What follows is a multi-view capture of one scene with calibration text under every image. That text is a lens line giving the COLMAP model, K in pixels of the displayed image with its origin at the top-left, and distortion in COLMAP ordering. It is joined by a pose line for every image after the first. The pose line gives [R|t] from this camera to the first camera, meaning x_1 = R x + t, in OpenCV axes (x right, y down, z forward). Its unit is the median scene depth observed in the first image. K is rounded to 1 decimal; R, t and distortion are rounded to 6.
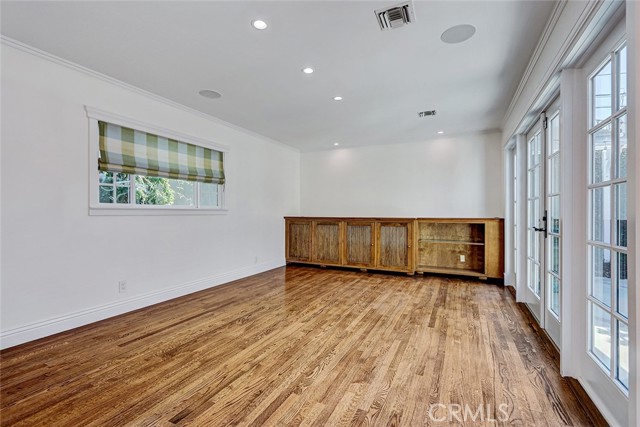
lens RADIAL K [[292.2, 0, 315.2], [0, 292.2, 212.0], [0, 0, 1]] dist [0.000744, -0.000508]
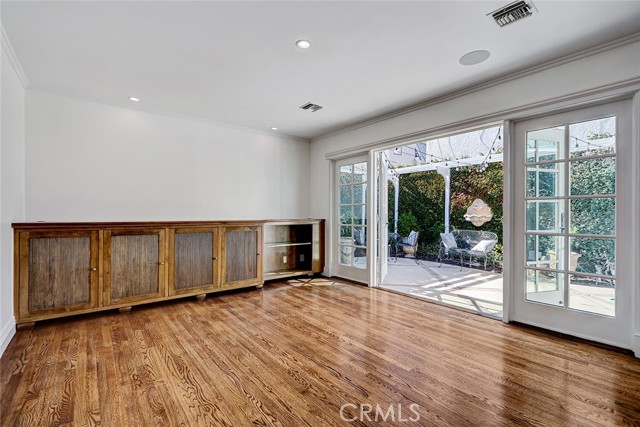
lens RADIAL K [[291.7, 0, 314.0], [0, 291.7, 215.5], [0, 0, 1]] dist [0.000176, -0.000217]
pose [[0.428954, -0.004462, 0.903315, -0.397762], [-0.004464, 0.999965, 0.007060, -0.000455], [-0.903315, -0.007061, 0.428919, 0.525936]]
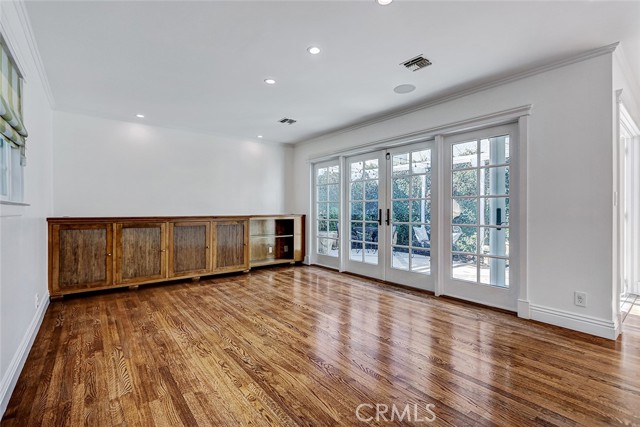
lens RADIAL K [[292.2, 0, 315.2], [0, 292.2, 212.0], [0, 0, 1]] dist [0.000744, -0.000508]
pose [[0.431103, -0.005899, 0.902283, -0.508574], [-0.001890, 0.999971, 0.007441, -0.000190], [-0.902301, -0.004913, 0.431079, 0.376878]]
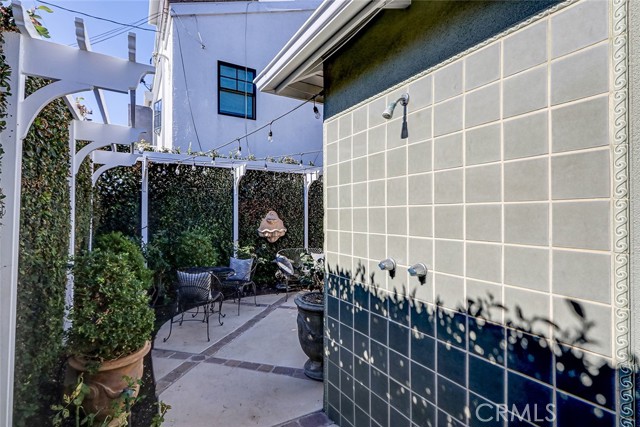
lens RADIAL K [[292.2, 0, 315.2], [0, 292.2, 212.0], [0, 0, 1]] dist [0.000744, -0.000508]
pose [[-0.841453, -0.000751, 0.540330, 0.451119], [-0.007034, 0.999930, -0.009564, -0.064054], [-0.540285, -0.011849, -0.841399, 1.422402]]
